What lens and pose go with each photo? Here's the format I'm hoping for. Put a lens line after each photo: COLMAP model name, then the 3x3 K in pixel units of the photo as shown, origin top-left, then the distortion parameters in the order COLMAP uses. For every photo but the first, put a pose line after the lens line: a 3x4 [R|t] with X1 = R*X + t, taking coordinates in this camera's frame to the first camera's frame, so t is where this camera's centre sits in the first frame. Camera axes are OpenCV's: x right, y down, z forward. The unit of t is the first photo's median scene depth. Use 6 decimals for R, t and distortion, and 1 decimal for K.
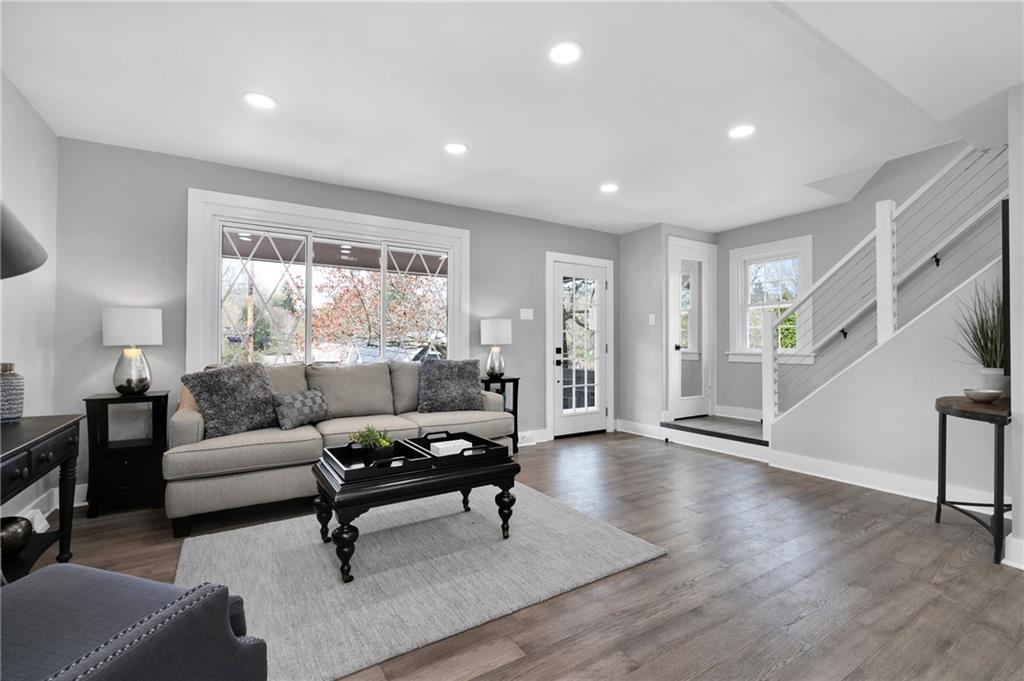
lens RADIAL K [[451.3, 0, 511.5], [0, 451.3, 340.0], [0, 0, 1]] dist [-0.001586, -0.000118]
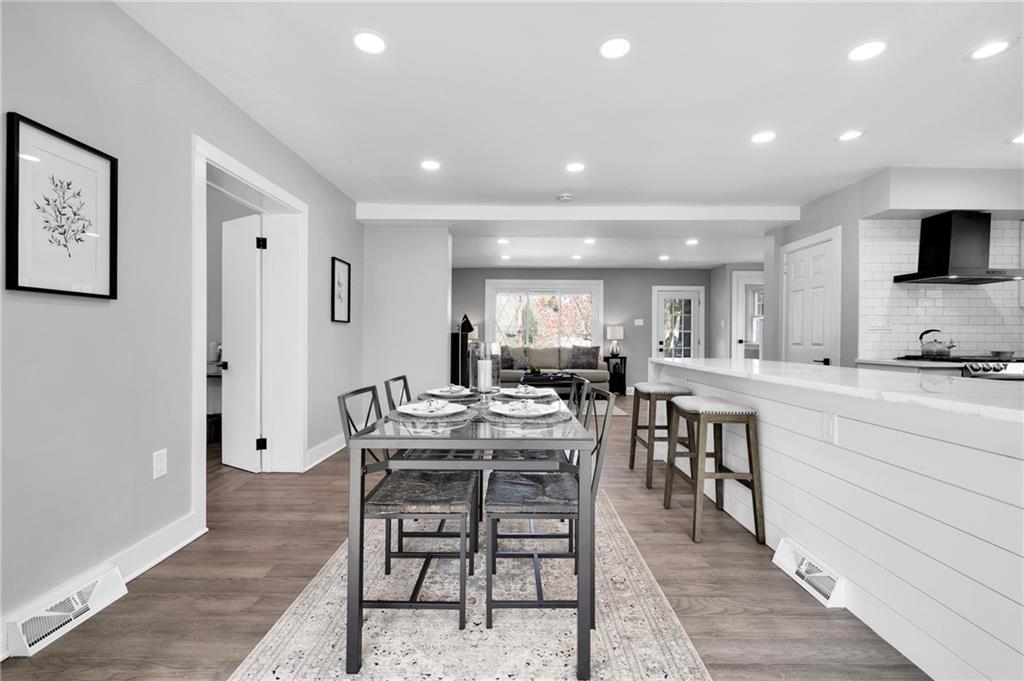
lens RADIAL K [[451.3, 0, 511.6], [0, 451.3, 340.3], [0, 0, 1]] dist [-0.001586, -0.000118]
pose [[0.849010, 0.005094, -0.528352, 0.534505], [0.002184, 0.999911, 0.013150, -0.010444], [0.528372, -0.012318, 0.848924, -0.766573]]
